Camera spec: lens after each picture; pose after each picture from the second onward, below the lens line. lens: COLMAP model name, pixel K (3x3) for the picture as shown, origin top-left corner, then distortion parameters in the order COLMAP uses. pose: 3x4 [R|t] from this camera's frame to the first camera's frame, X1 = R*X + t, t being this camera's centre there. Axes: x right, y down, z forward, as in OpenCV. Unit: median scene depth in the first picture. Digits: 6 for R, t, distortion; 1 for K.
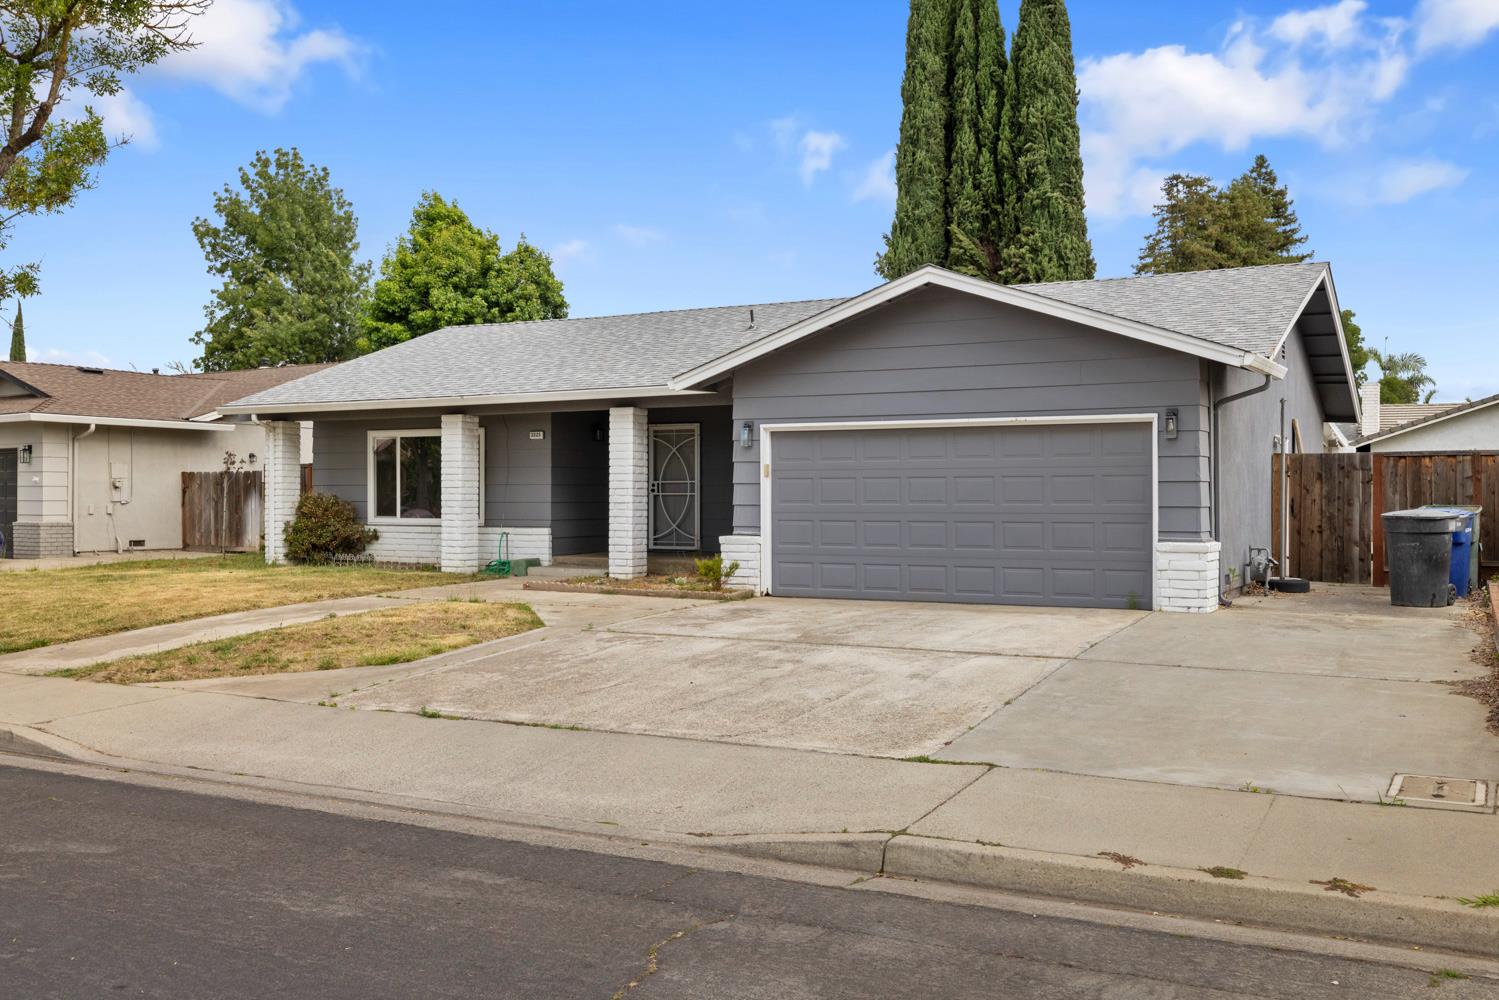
lens RADIAL K [[1388.9, 0, 749.5], [0, 1388.9, 500.0], [0, 0, 1]] dist [-0.005382, 0.009104]
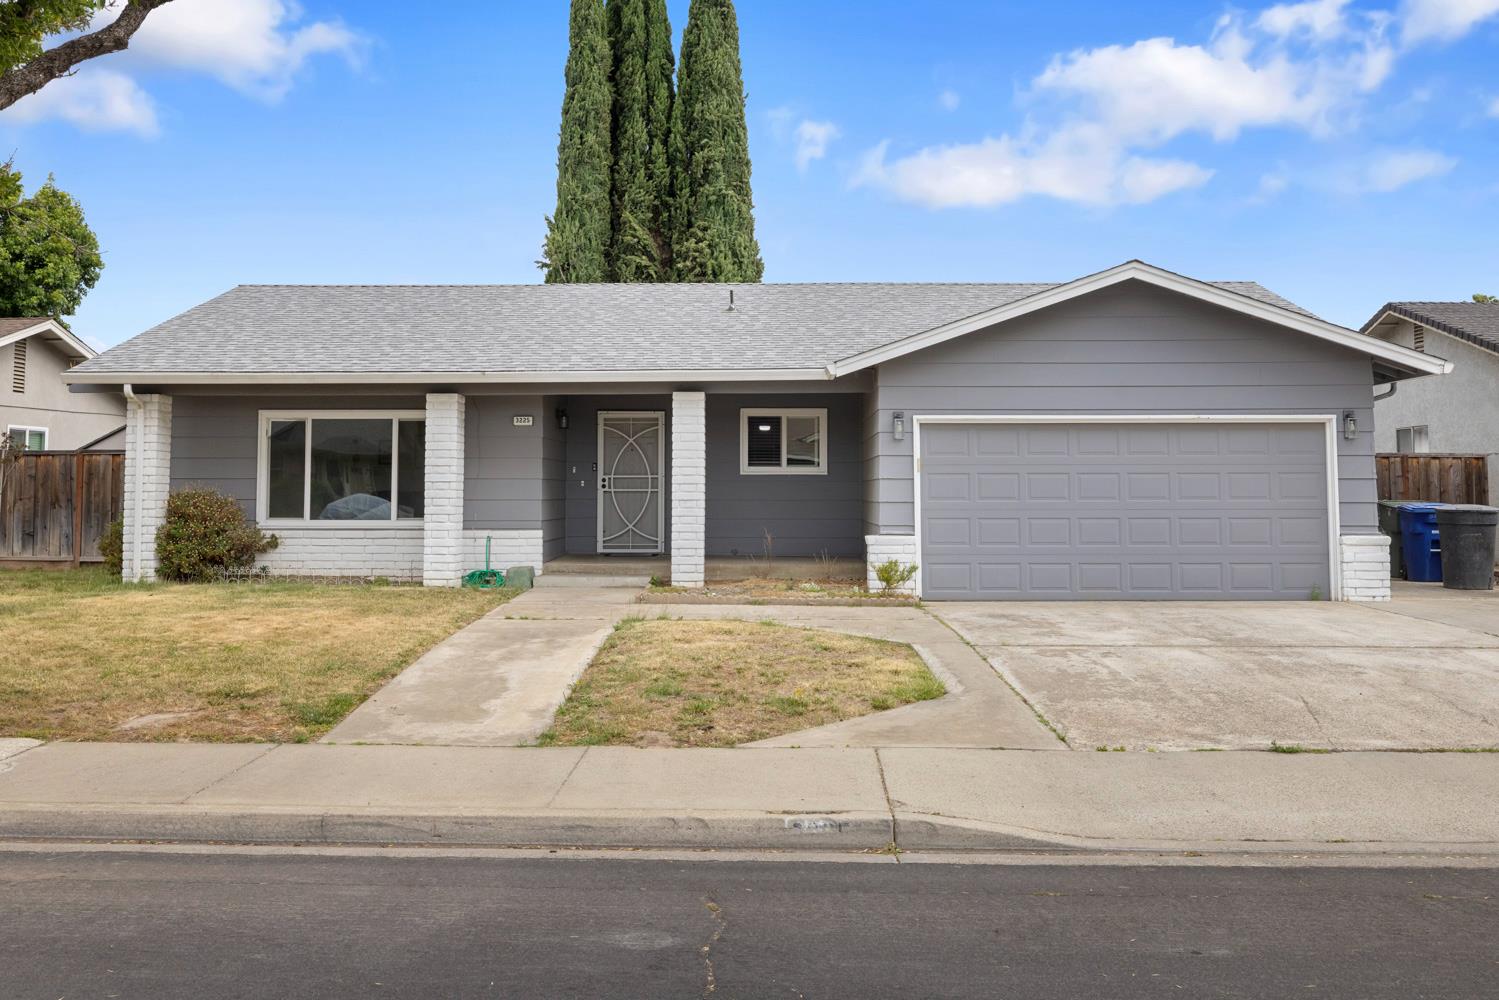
lens RADIAL K [[1415.2, 0, 746.7], [0, 1415.2, 396.4], [0, 0, 1]] dist [0.001112, 0.005380]
pose [[0.889511, 0.030779, 0.455875, -0.396320], [0.001356, 0.997546, -0.069996, -0.000569], [-0.456911, 0.062881, 0.887287, 0.156021]]
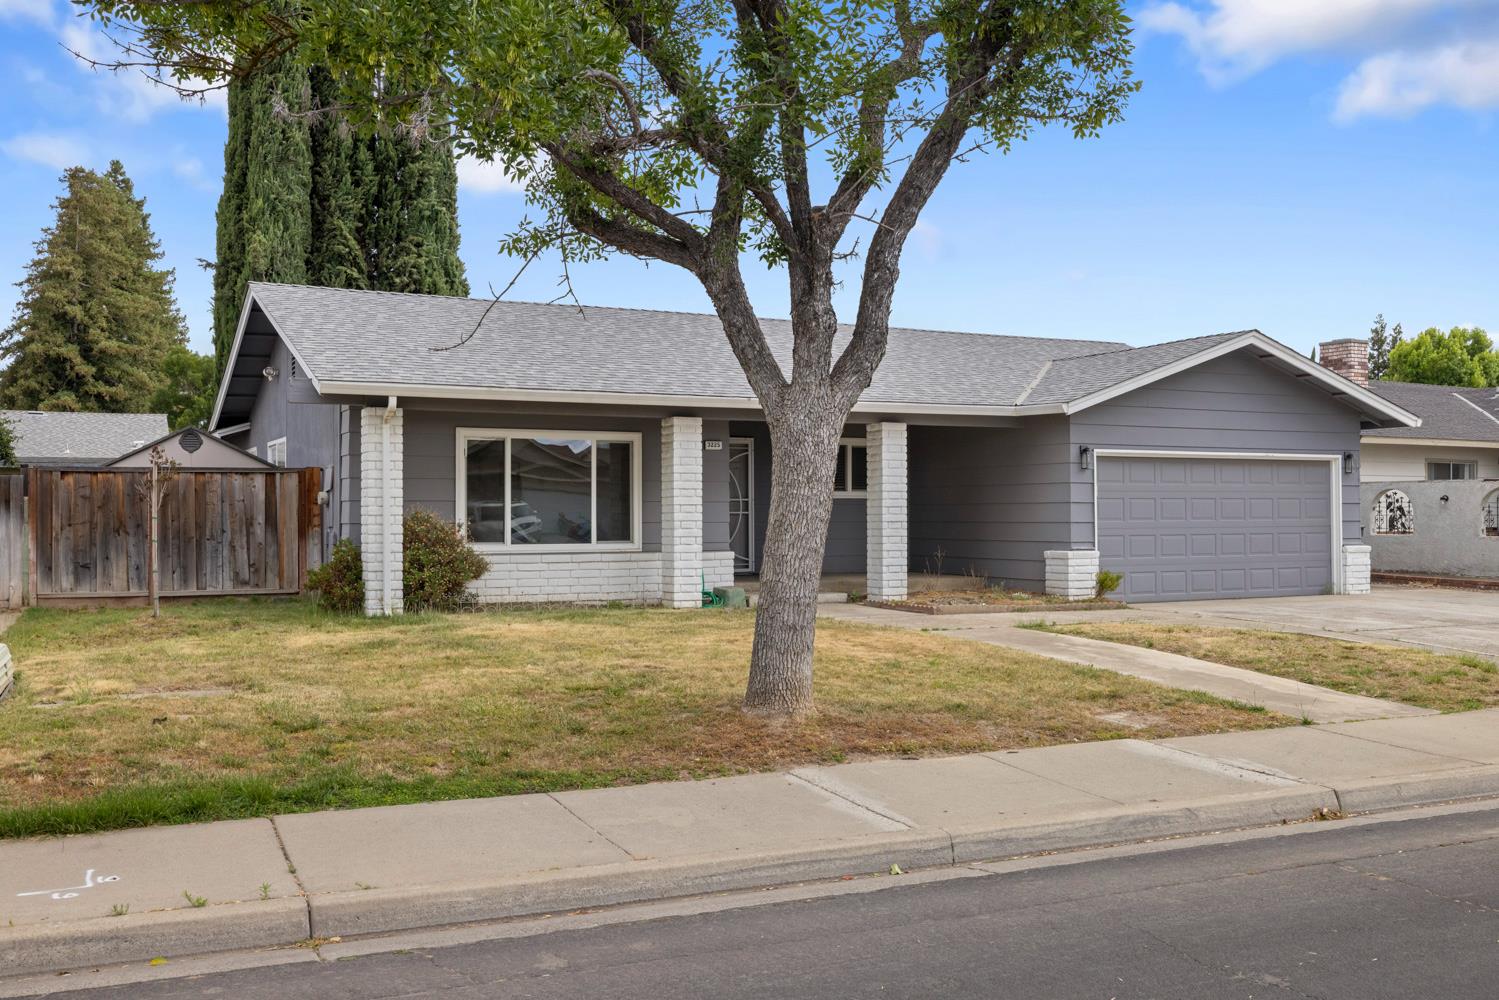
lens RADIAL K [[1388.9, 0, 749.5], [0, 1388.9, 500.0], [0, 0, 1]] dist [-0.005382, 0.009104]
pose [[0.562806, 0.007334, 0.826556, -0.797229], [0.004879, 0.999914, -0.012194, -0.001422], [-0.826575, 0.010896, 0.562722, 0.457108]]
